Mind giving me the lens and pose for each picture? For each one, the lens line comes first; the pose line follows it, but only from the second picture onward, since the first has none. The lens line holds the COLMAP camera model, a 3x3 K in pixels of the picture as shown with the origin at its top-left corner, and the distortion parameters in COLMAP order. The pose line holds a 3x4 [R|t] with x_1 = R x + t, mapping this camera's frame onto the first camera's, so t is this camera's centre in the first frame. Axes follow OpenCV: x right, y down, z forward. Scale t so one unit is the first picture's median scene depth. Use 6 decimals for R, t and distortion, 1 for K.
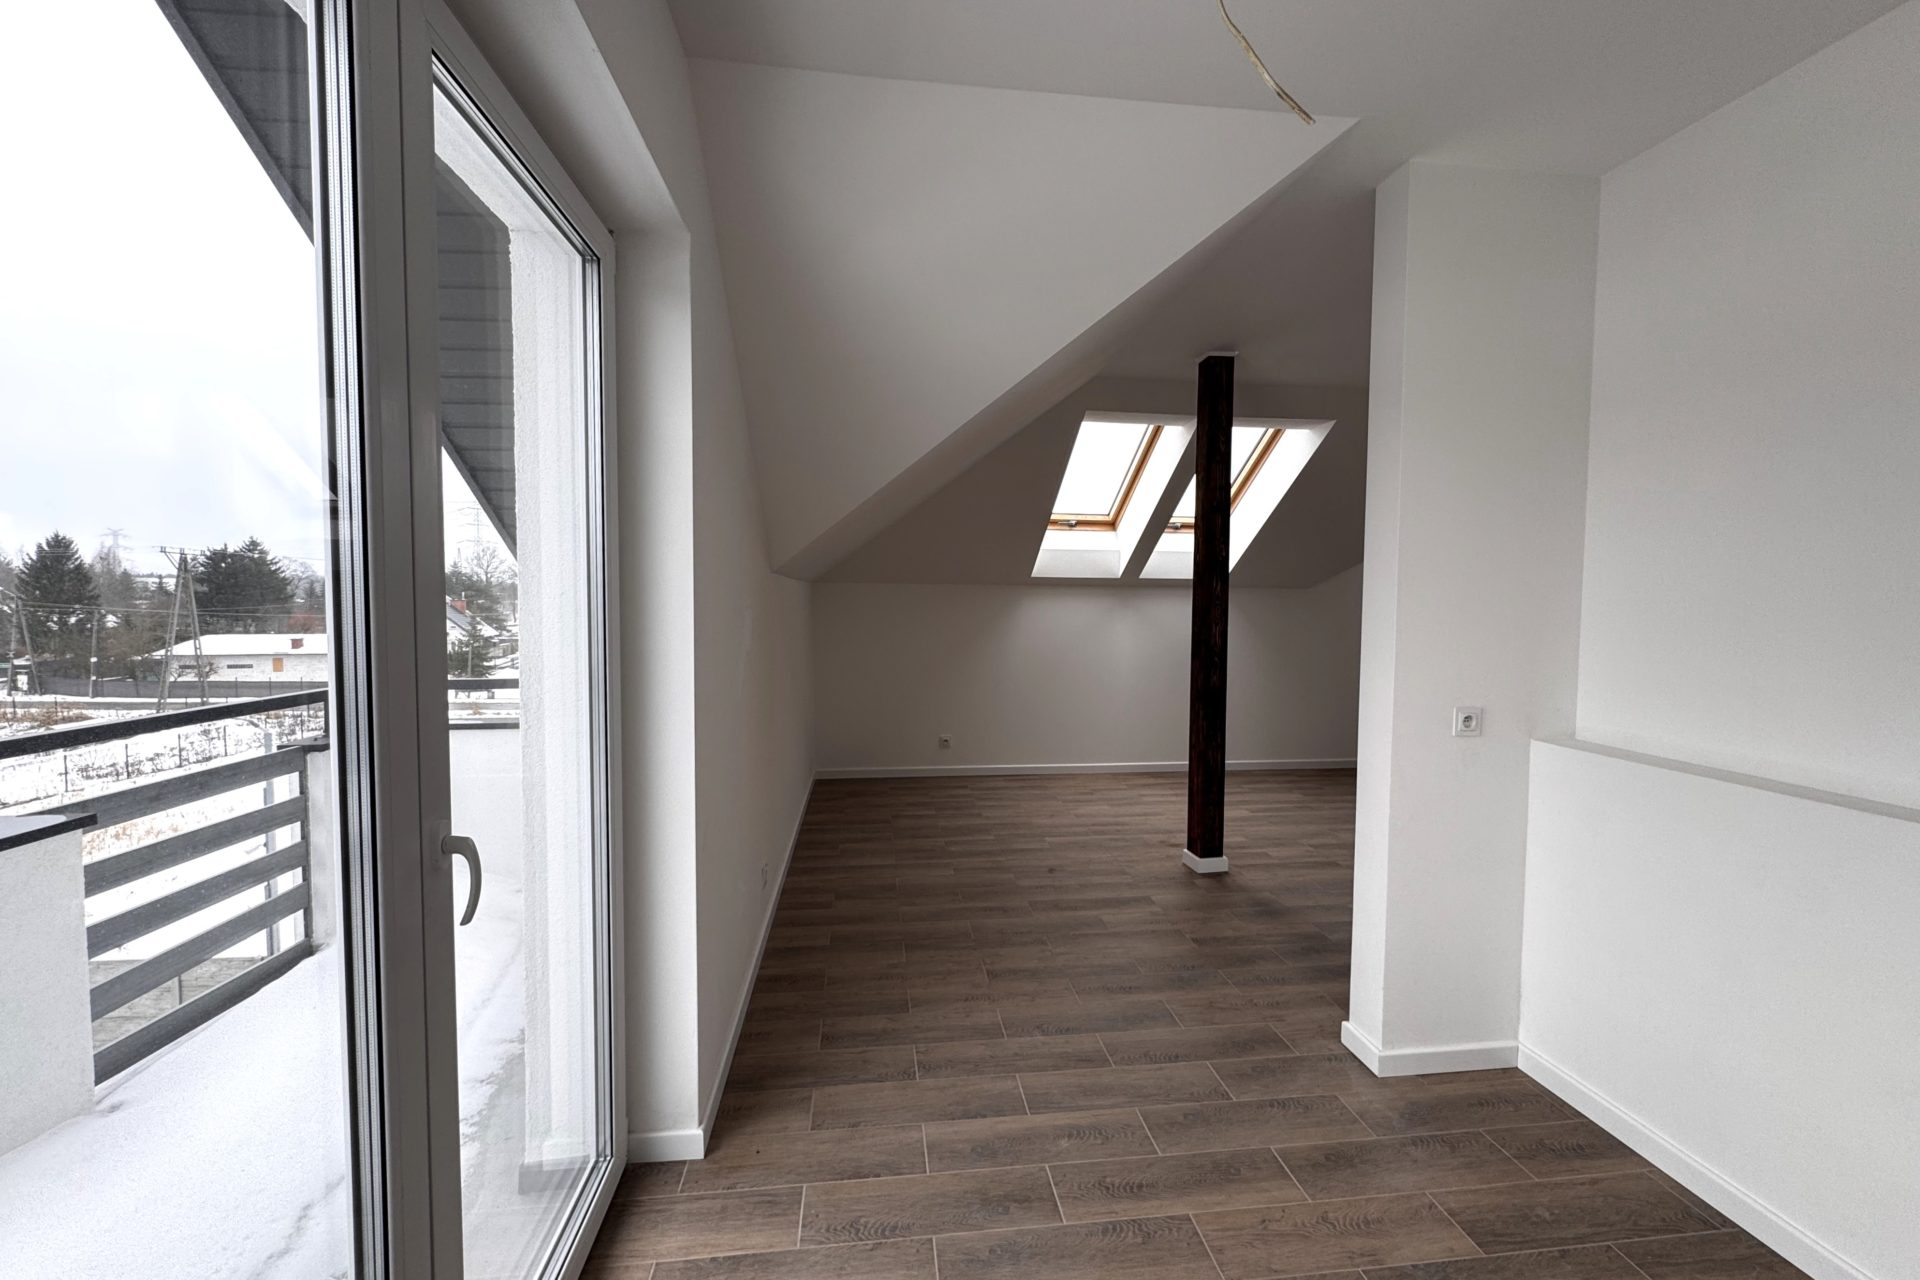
lens RADIAL K [[774.6, 0, 950.4], [0, 774.6, 627.9], [0, 0, 1]] dist [-0.001503, 0.000153]
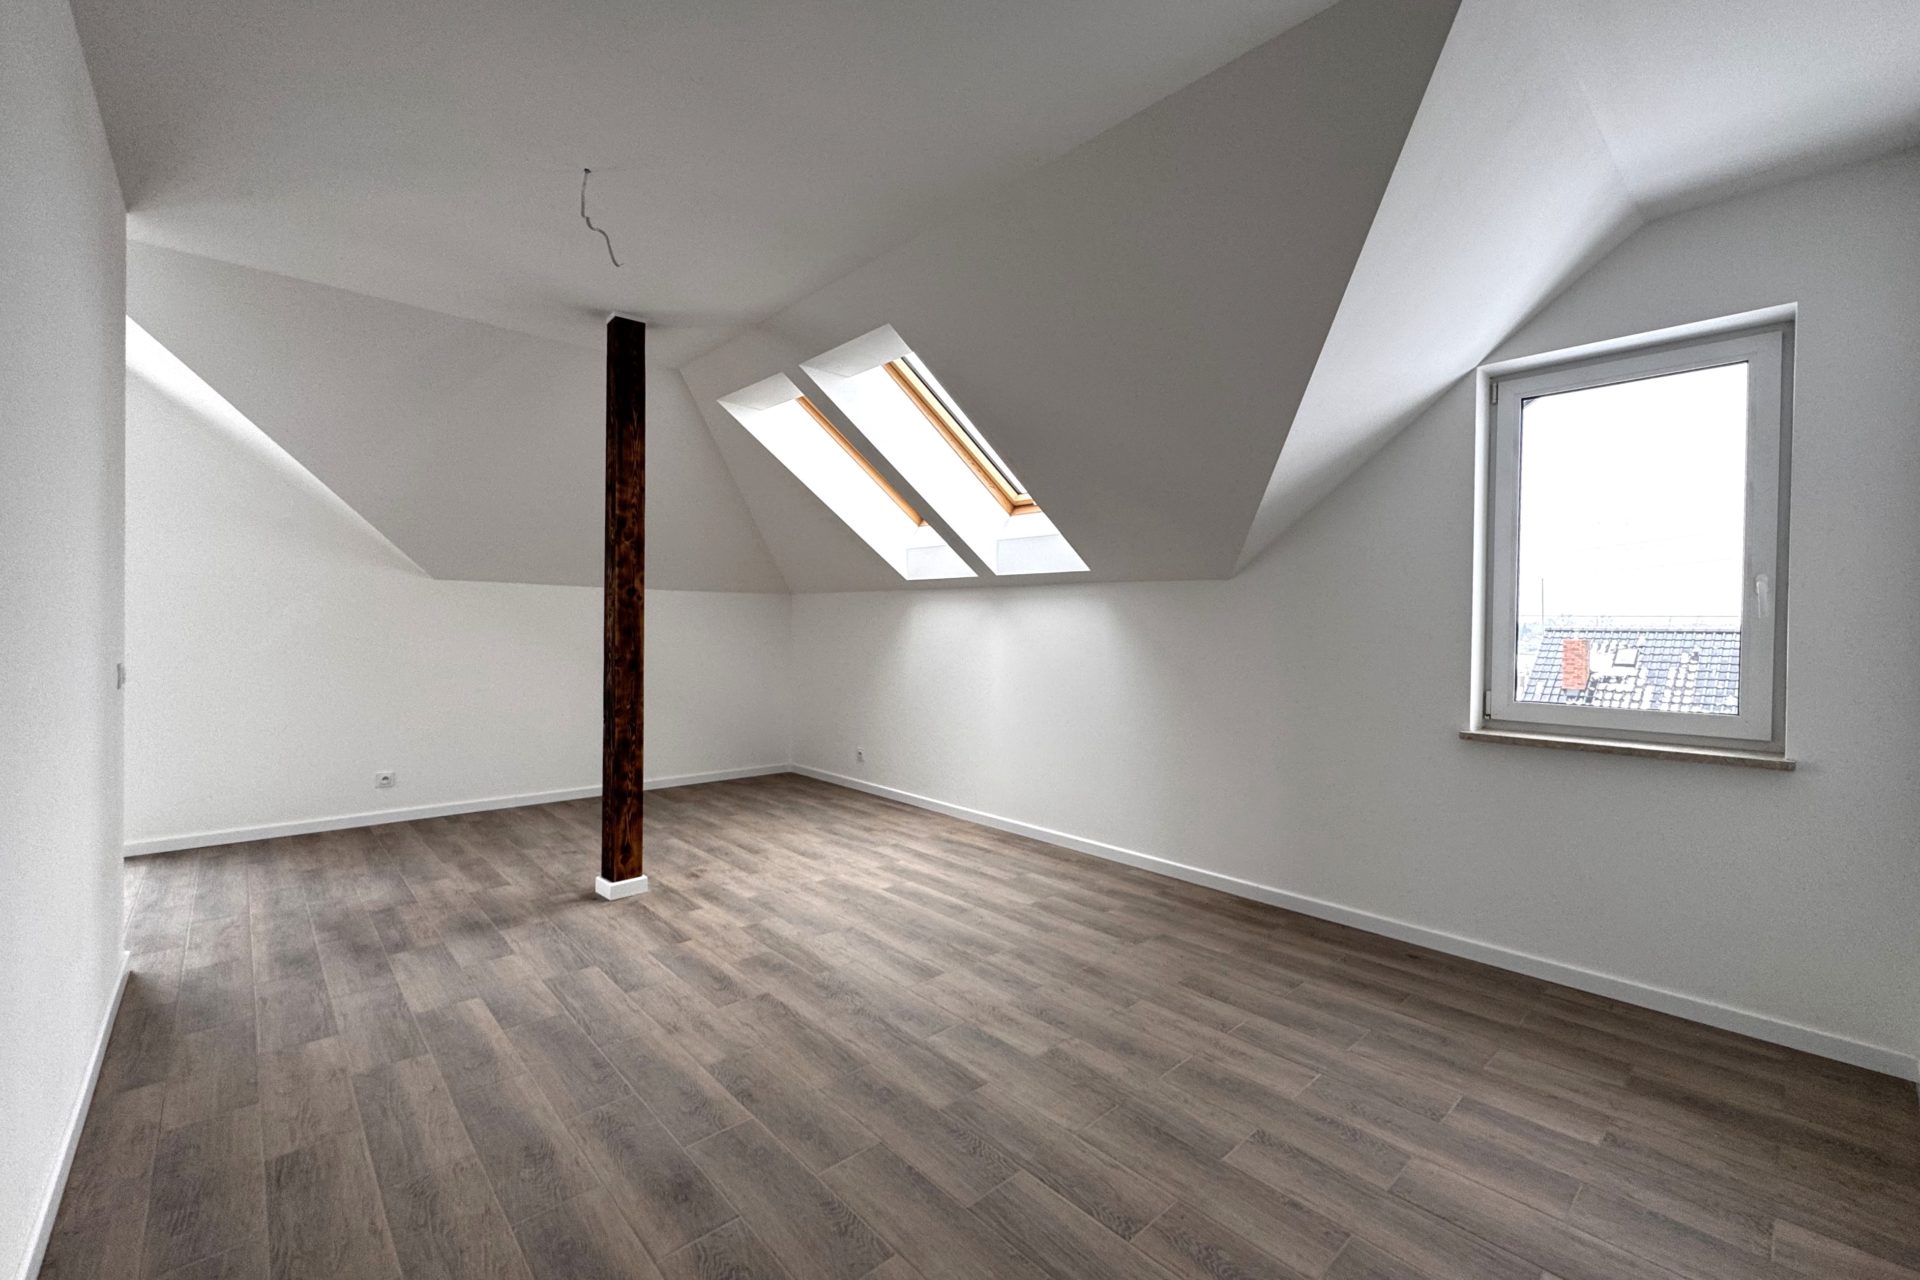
lens RADIAL K [[774.6, 0, 973.8], [0, 774.6, 634.1], [0, 0, 1]] dist [-0.001503, 0.000153]
pose [[0.592264, 0.009413, -0.805689, 1.116480], [-0.041409, 0.998966, -0.018768, 0.008927], [0.804679, 0.044478, 0.592041, 0.679543]]
